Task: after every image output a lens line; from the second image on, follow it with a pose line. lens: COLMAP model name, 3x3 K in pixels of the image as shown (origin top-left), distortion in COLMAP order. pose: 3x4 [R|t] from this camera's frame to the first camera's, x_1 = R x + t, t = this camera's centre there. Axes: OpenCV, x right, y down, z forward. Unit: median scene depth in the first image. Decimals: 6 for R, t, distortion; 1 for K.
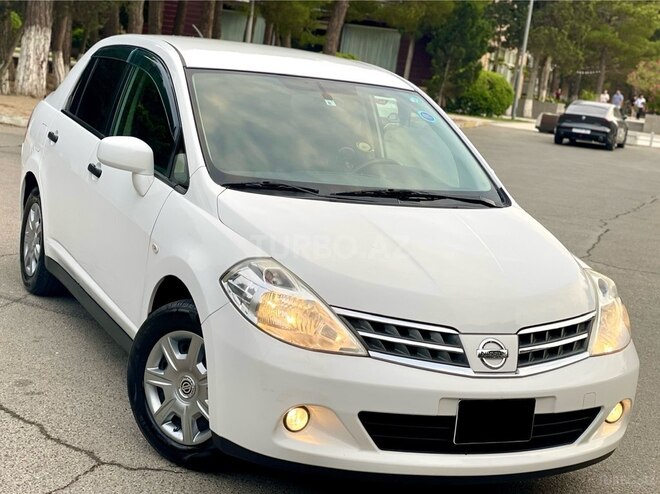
lens RADIAL K [[1201.9, 0, 310.2], [0, 1201.9, 245.9], [0, 0, 1]] dist [0.170389, -0.112207]
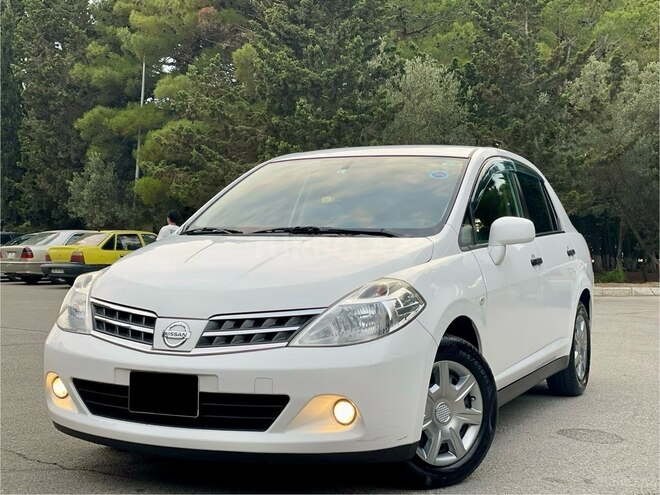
lens RADIAL K [[994.3, 0, 328.9], [0, 994.3, 238.8], [0, 0, 1]] dist [0.207101, -0.472665]
pose [[0.644679, -0.108279, -0.756746, 0.801211], [-0.064615, 0.978657, -0.195077, 0.146773], [0.761718, 0.174659, 0.623923, 0.438108]]
